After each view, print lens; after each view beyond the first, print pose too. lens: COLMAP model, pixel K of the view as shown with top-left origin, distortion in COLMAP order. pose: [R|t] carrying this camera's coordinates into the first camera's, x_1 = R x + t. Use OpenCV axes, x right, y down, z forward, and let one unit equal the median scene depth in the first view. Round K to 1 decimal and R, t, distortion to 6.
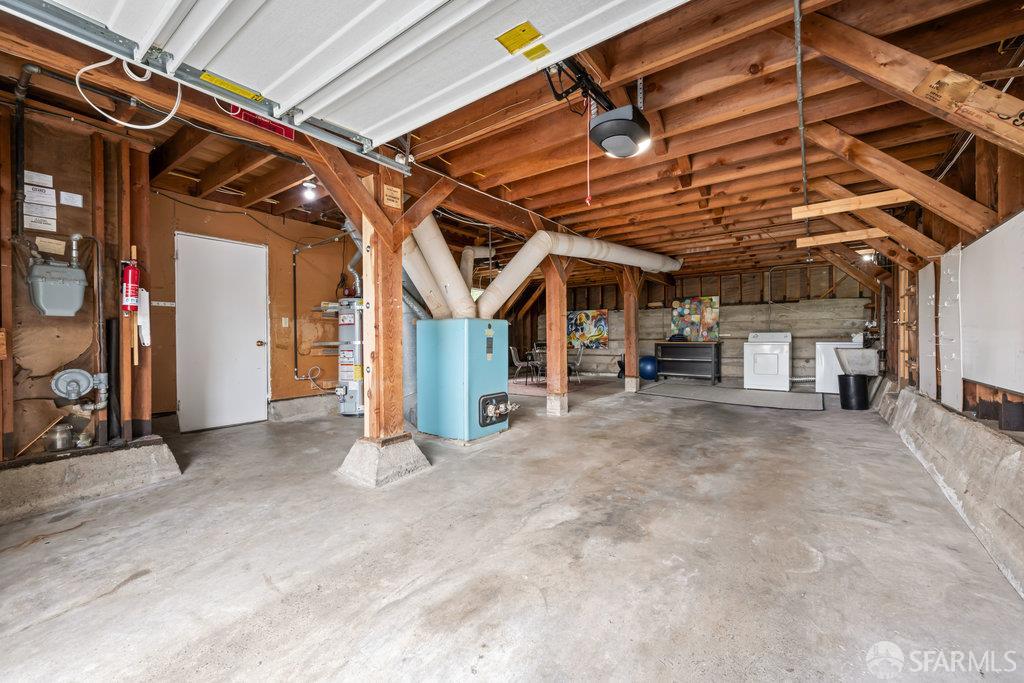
lens RADIAL K [[404.6, 0, 522.9], [0, 404.6, 339.9], [0, 0, 1]] dist [0.007876, 0.000716]
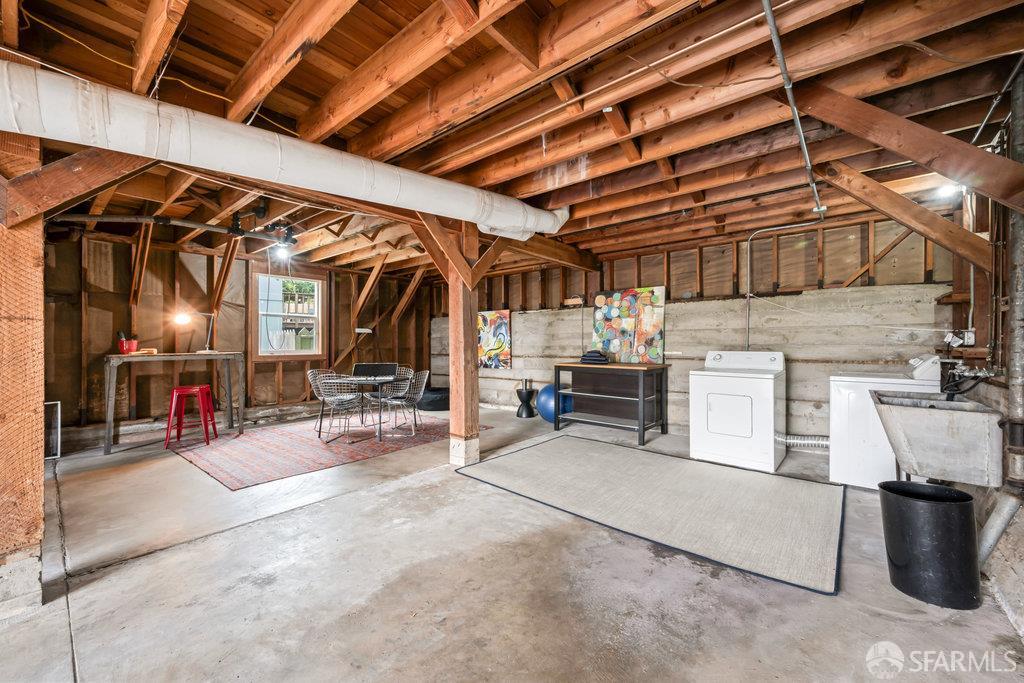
lens RADIAL K [[404.6, 0, 517.7], [0, 404.6, 342.4], [0, 0, 1]] dist [0.007876, 0.000716]
pose [[0.997758, 0.004443, -0.066782, 0.325936], [-0.004653, 0.999985, -0.002985, -0.024889], [0.066767, 0.003289, 0.997763, 0.420520]]
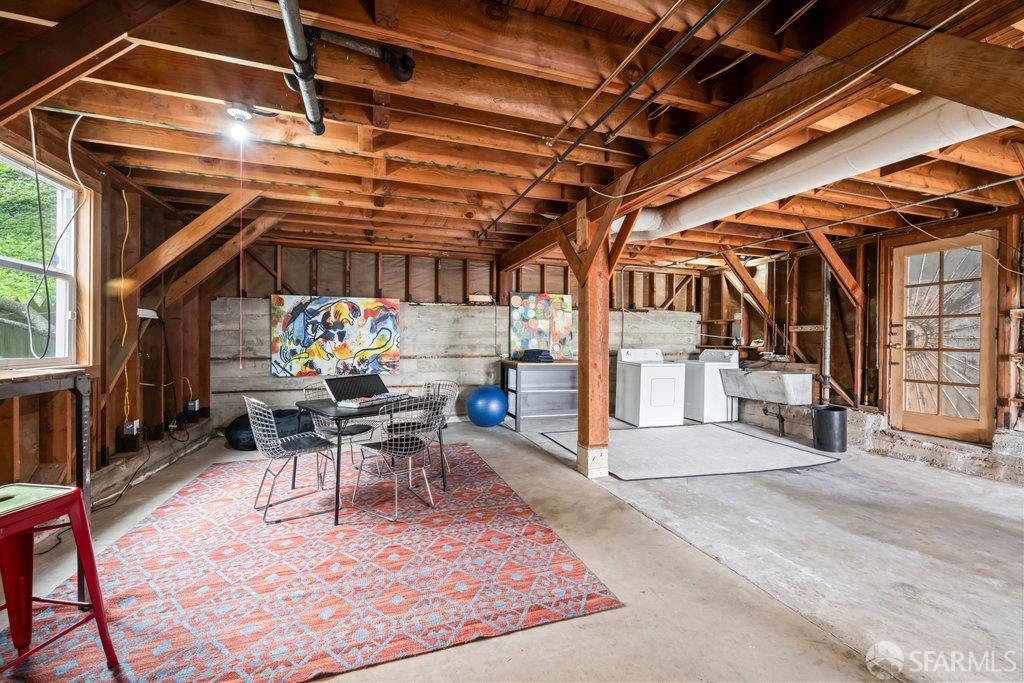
lens RADIAL K [[404.6, 0, 522.2], [0, 404.6, 345.7], [0, 0, 1]] dist [0.007876, 0.000716]
pose [[0.580282, -0.001130, 0.814415, -0.150190], [-0.012486, 0.999869, 0.010284, -0.027301], [-0.814320, -0.016137, 0.580192, 0.688908]]
